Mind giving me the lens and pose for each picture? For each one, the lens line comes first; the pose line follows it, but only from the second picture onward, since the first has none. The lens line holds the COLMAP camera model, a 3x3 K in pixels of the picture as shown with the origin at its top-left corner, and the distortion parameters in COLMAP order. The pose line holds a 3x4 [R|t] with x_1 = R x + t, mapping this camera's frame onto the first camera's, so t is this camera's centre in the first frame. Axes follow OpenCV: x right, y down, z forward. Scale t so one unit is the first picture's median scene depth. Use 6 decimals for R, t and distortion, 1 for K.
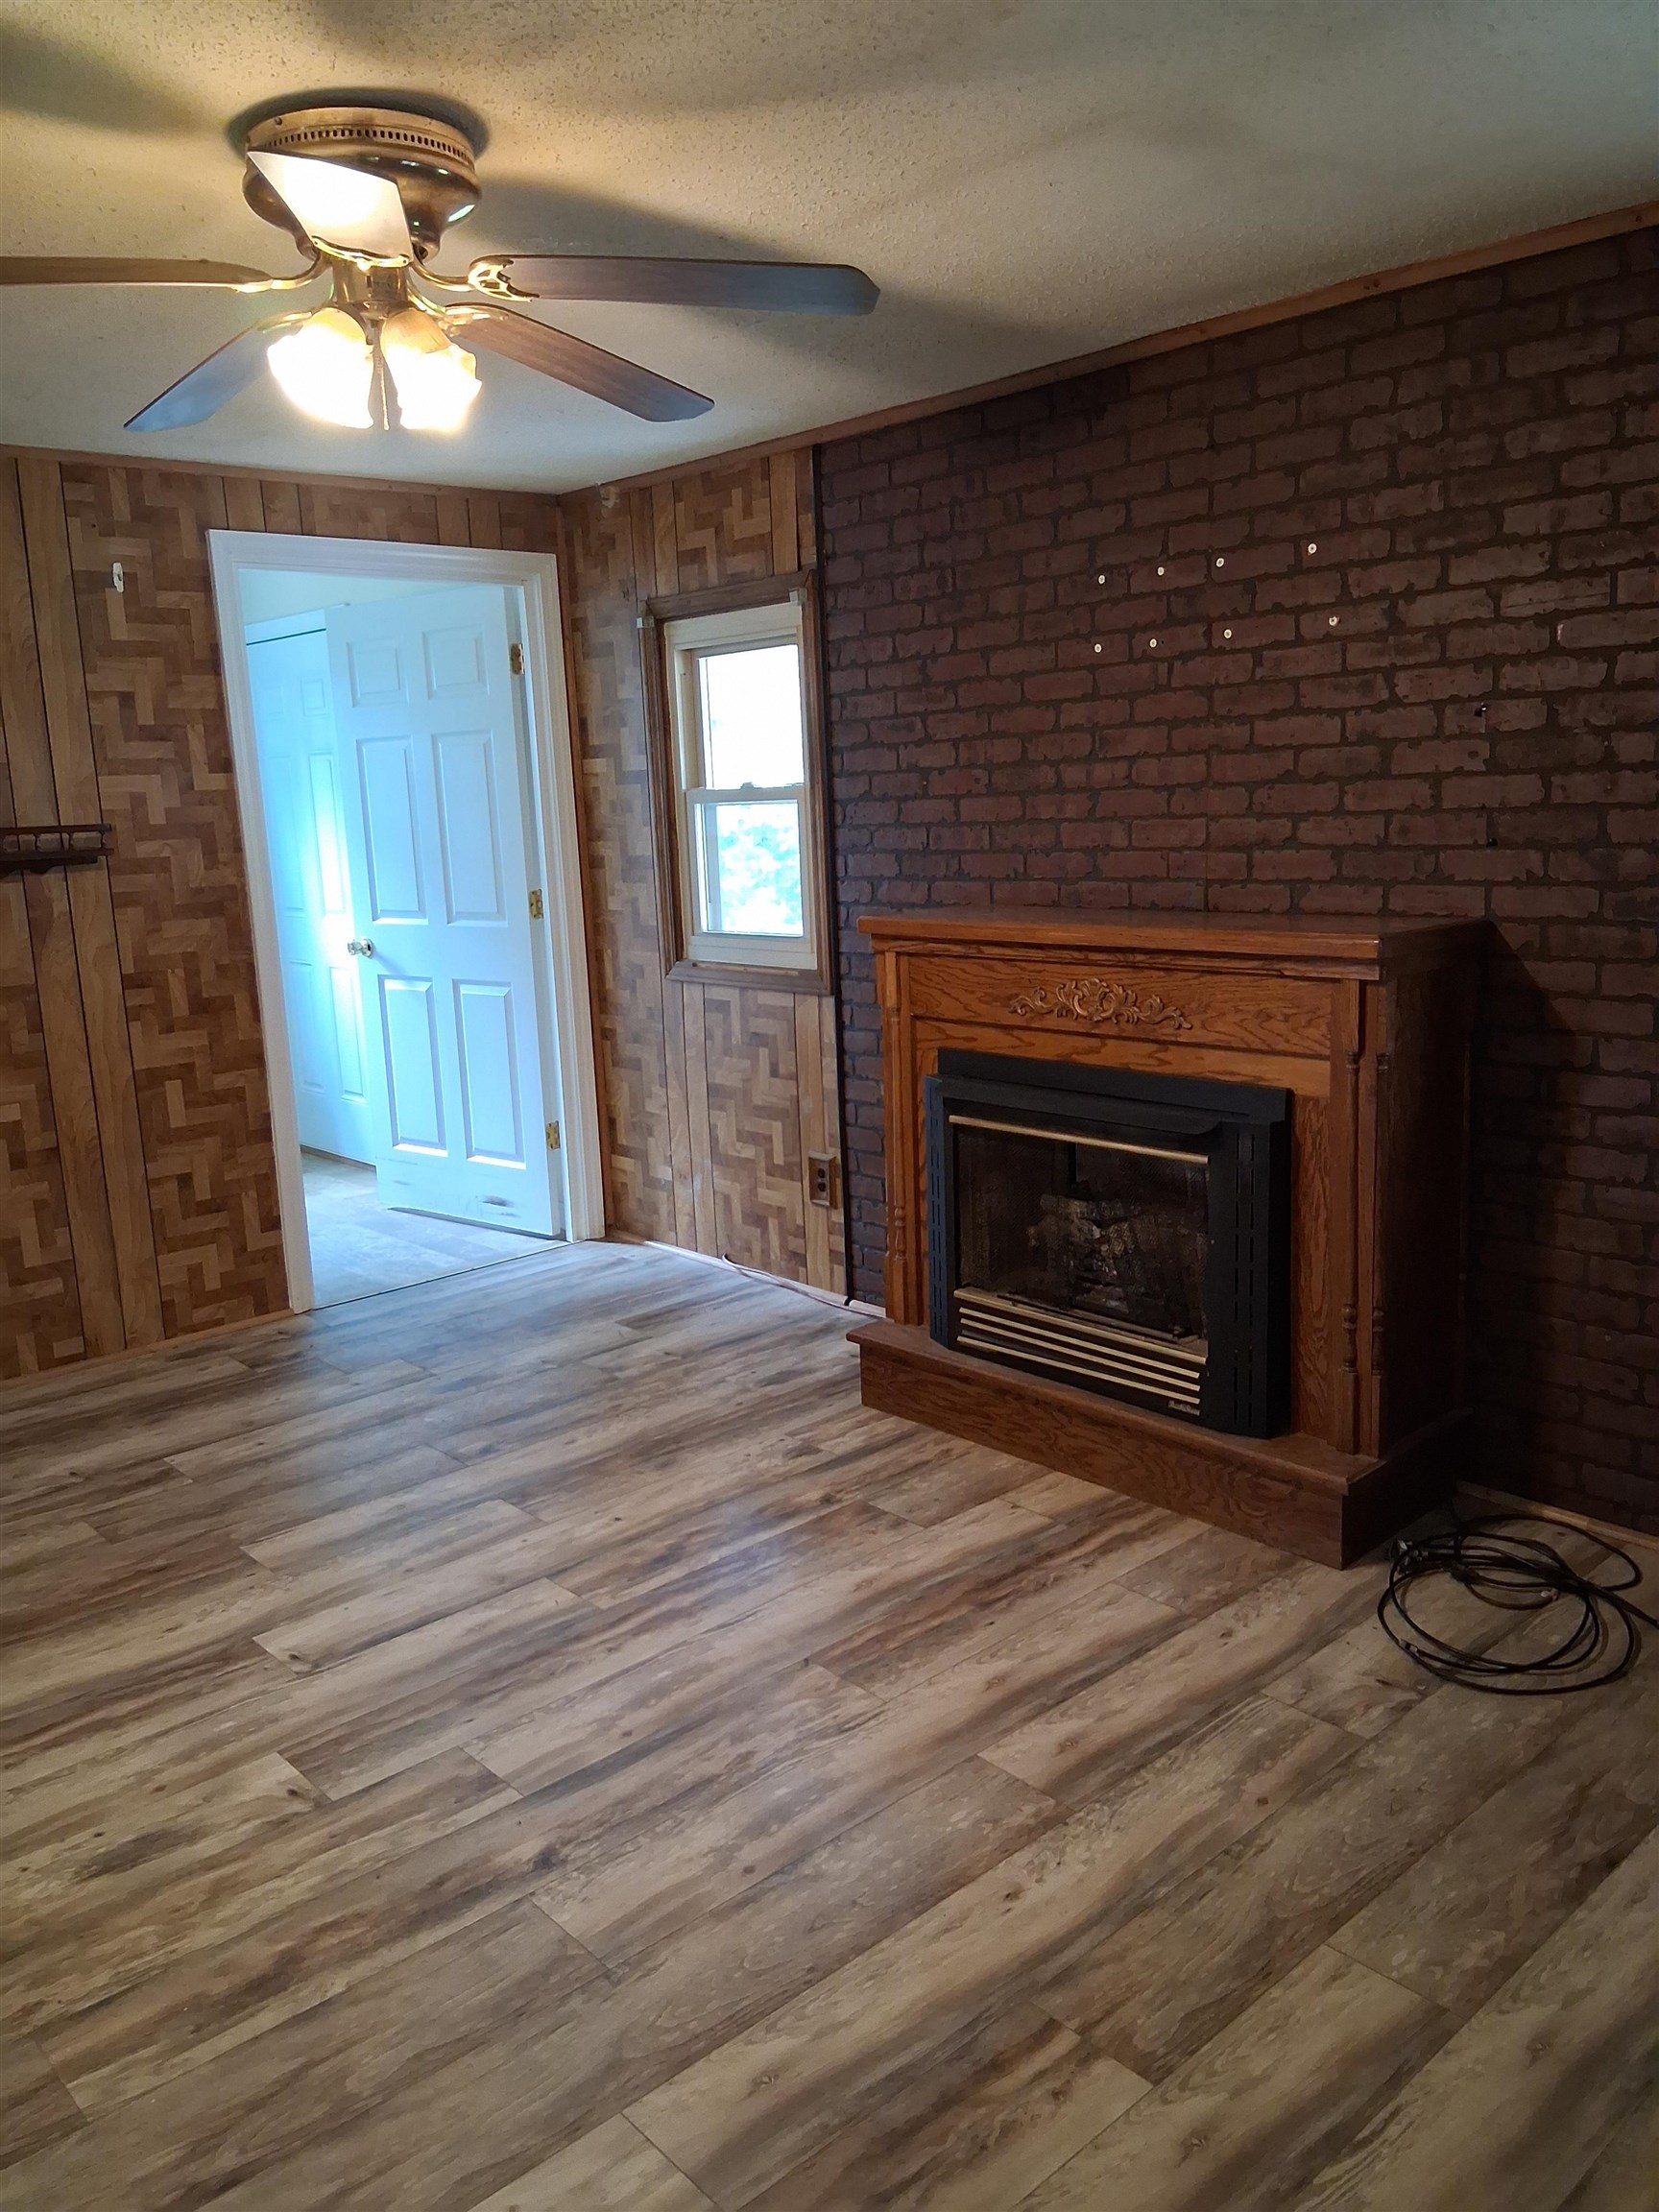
lens RADIAL K [[1665.3, 0, 838.4], [0, 1665.3, 1099.2], [0, 0, 1]] dist [0.122224, -0.224415]
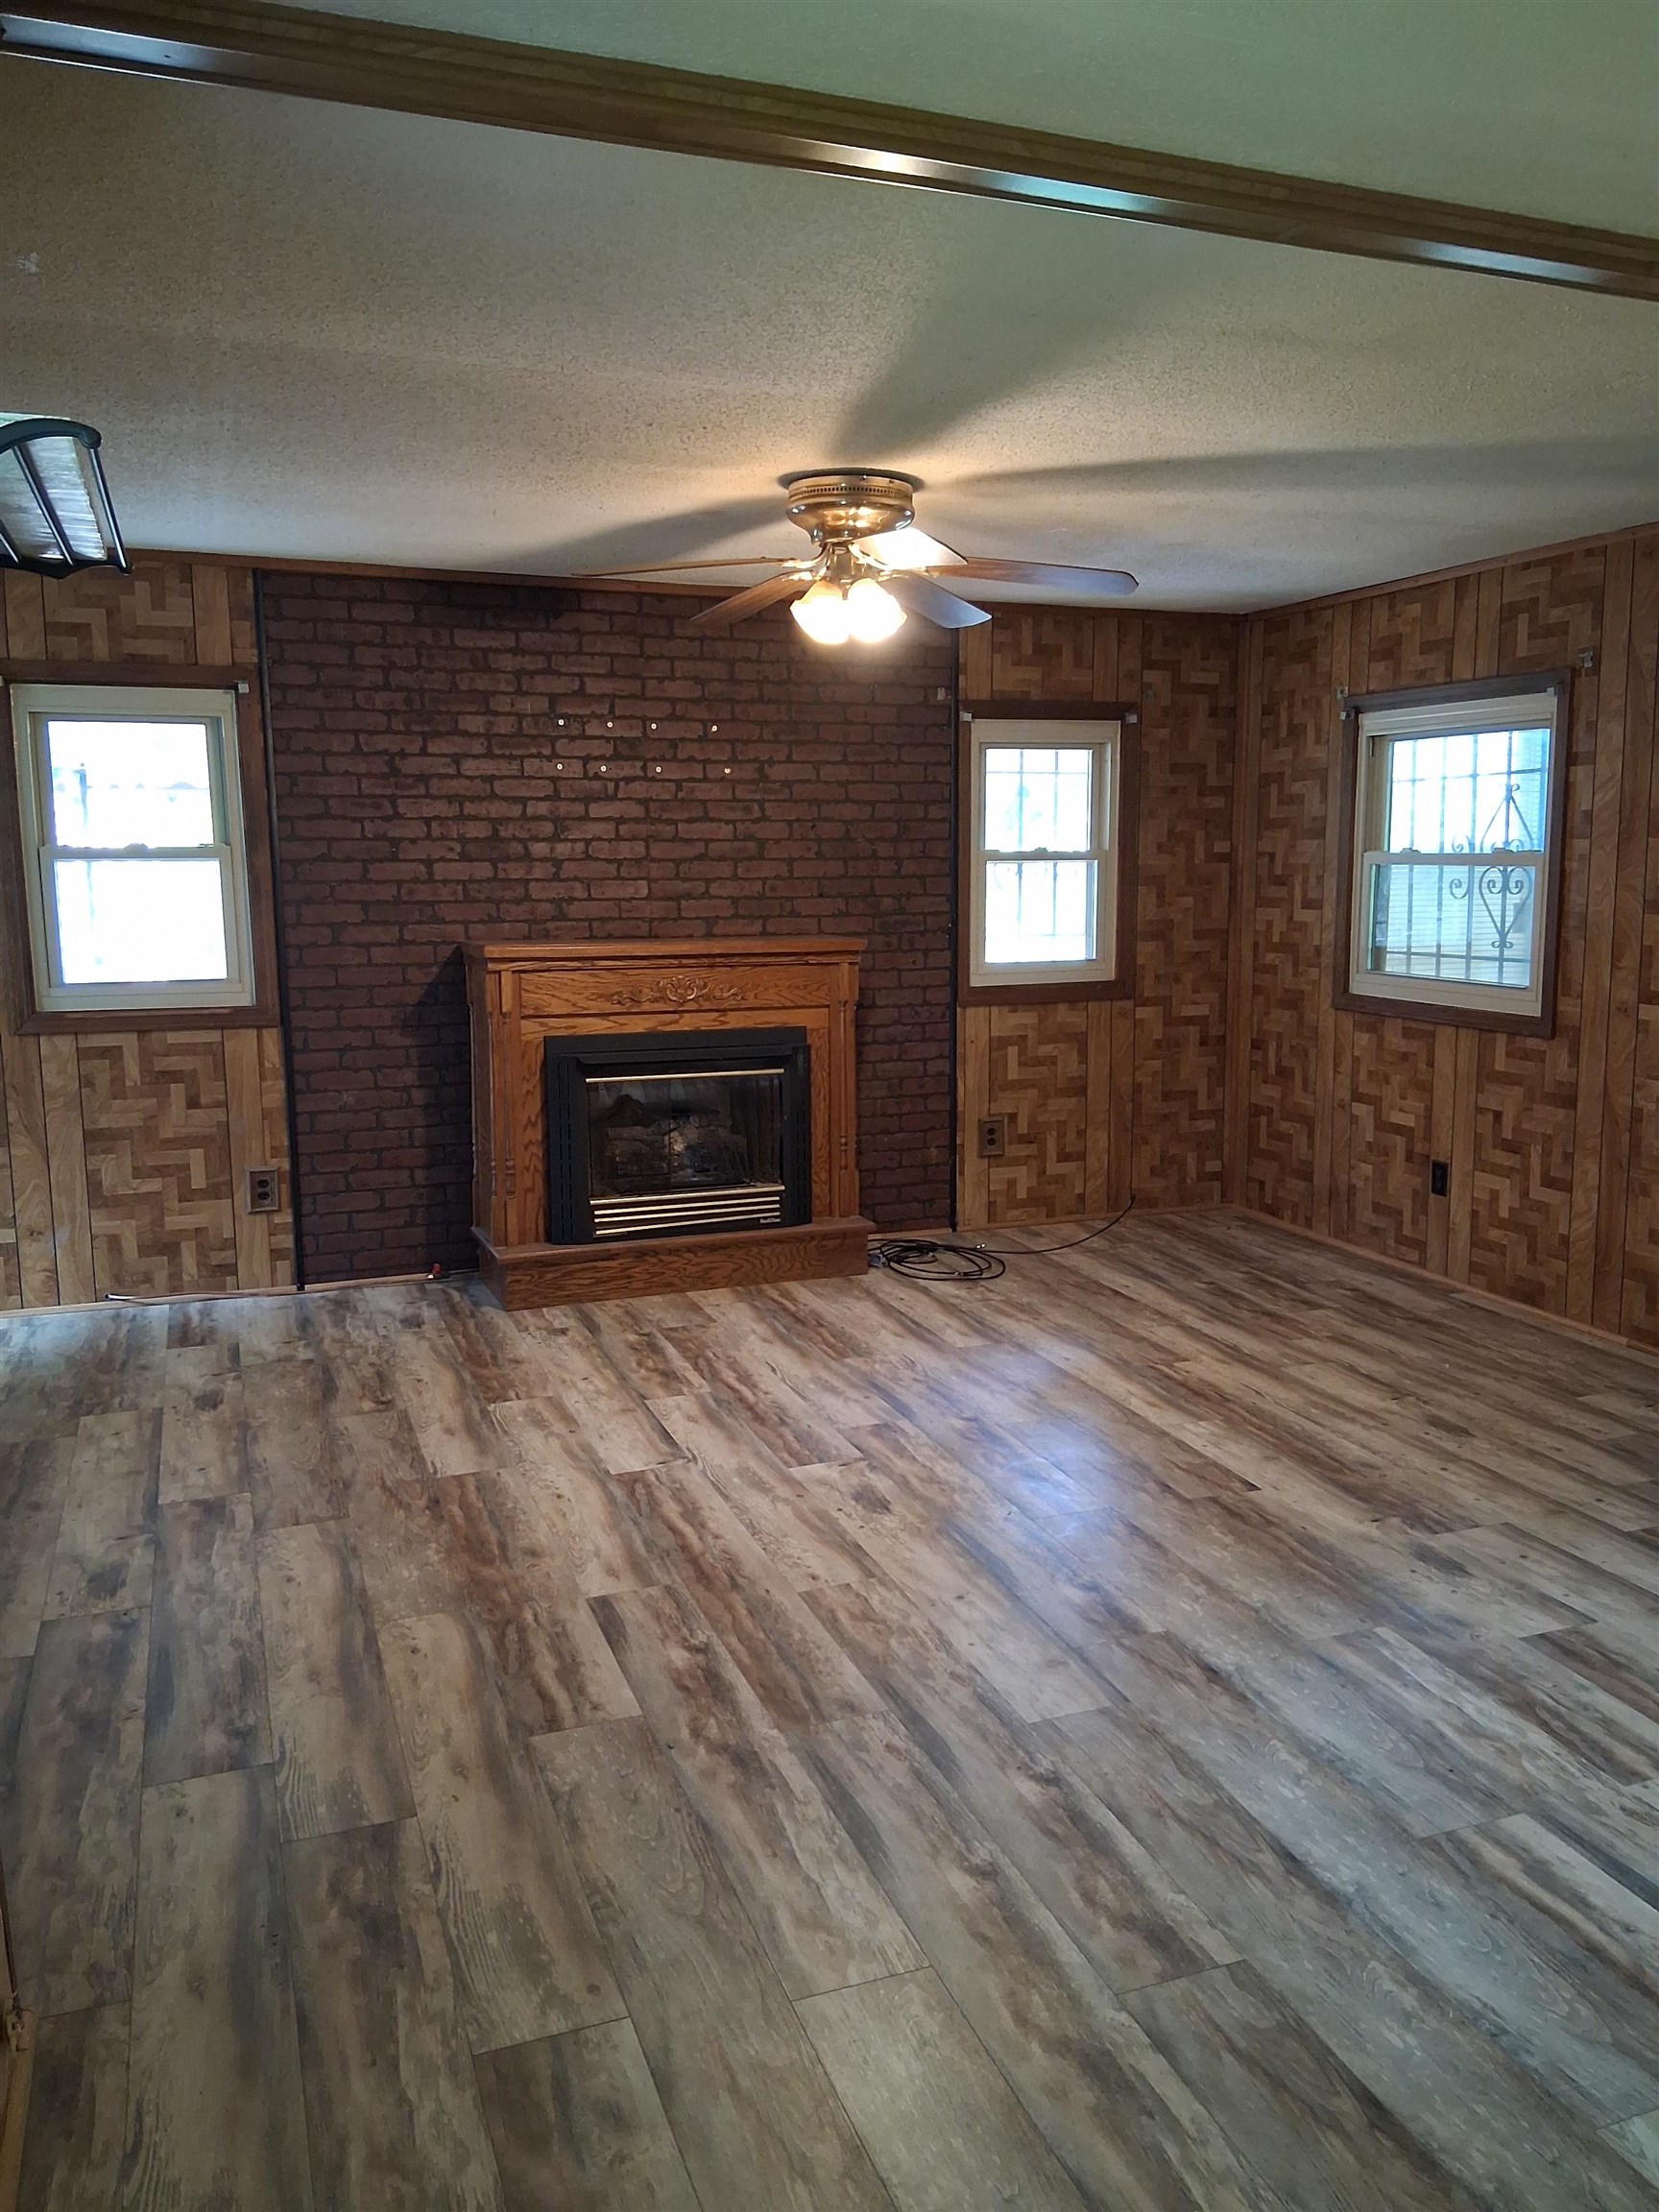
lens RADIAL K [[1665.3, 0, 838.4], [0, 1665.3, 1099.2], [0, 0, 1]] dist [0.122224, -0.224415]
pose [[0.365834, -0.096158, 0.925699, -1.241584], [0.158537, 0.986550, 0.039826, 0.005113], [-0.917078, 0.132188, 0.376157, 0.261174]]
